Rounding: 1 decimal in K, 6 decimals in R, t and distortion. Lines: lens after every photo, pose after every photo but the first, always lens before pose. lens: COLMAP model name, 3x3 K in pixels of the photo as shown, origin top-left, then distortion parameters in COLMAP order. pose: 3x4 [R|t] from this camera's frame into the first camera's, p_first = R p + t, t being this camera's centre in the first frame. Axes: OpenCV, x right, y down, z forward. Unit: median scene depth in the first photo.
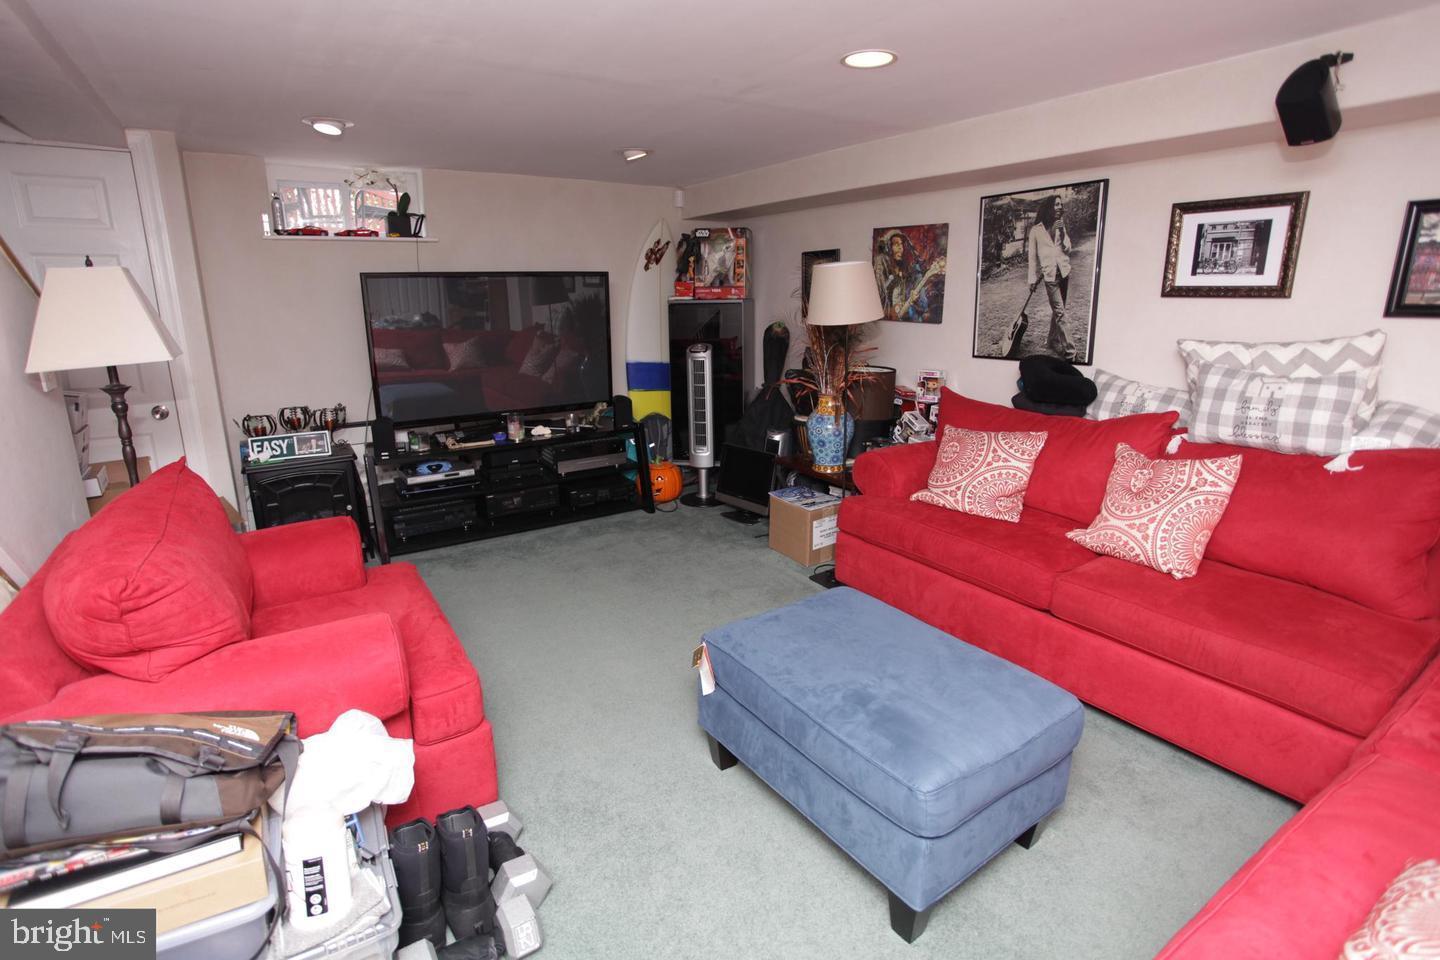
lens RADIAL K [[709.7, 0, 714.8], [0, 709.7, 477.5], [0, 0, 1]] dist [-0.055572, 0.019809]
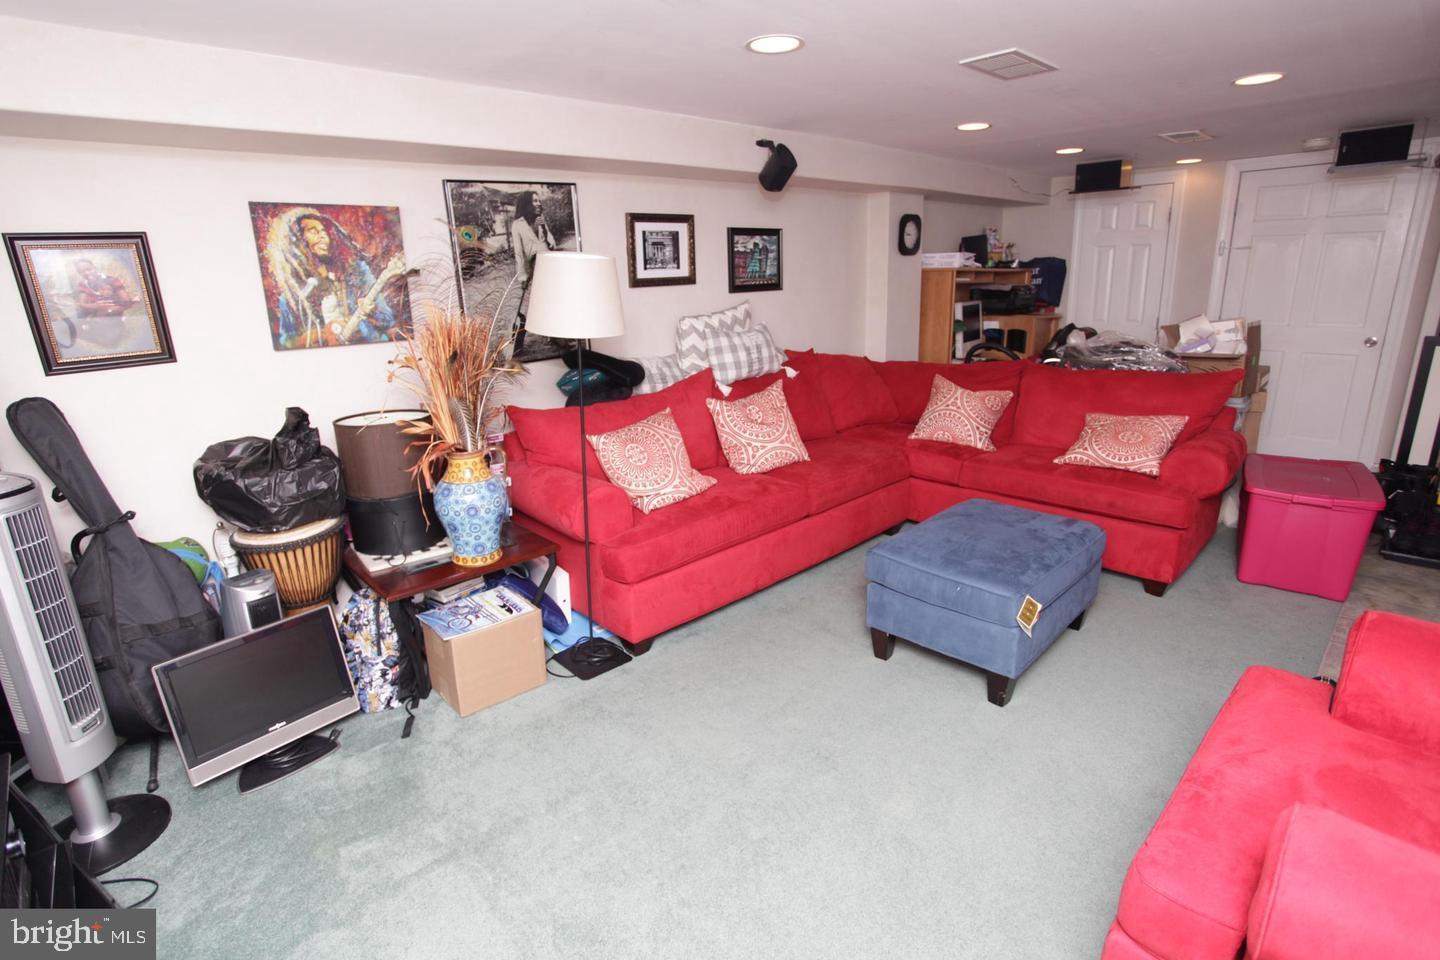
lens RADIAL K [[709.7, 0, 719.6], [0, 709.7, 479.0], [0, 0, 1]] dist [-0.055572, 0.019809]
pose [[-0.185817, -0.274927, 0.943338, -0.577839], [0.277941, 0.906142, 0.318835, -0.266665], [-0.942455, 0.321437, -0.091963, 0.928976]]
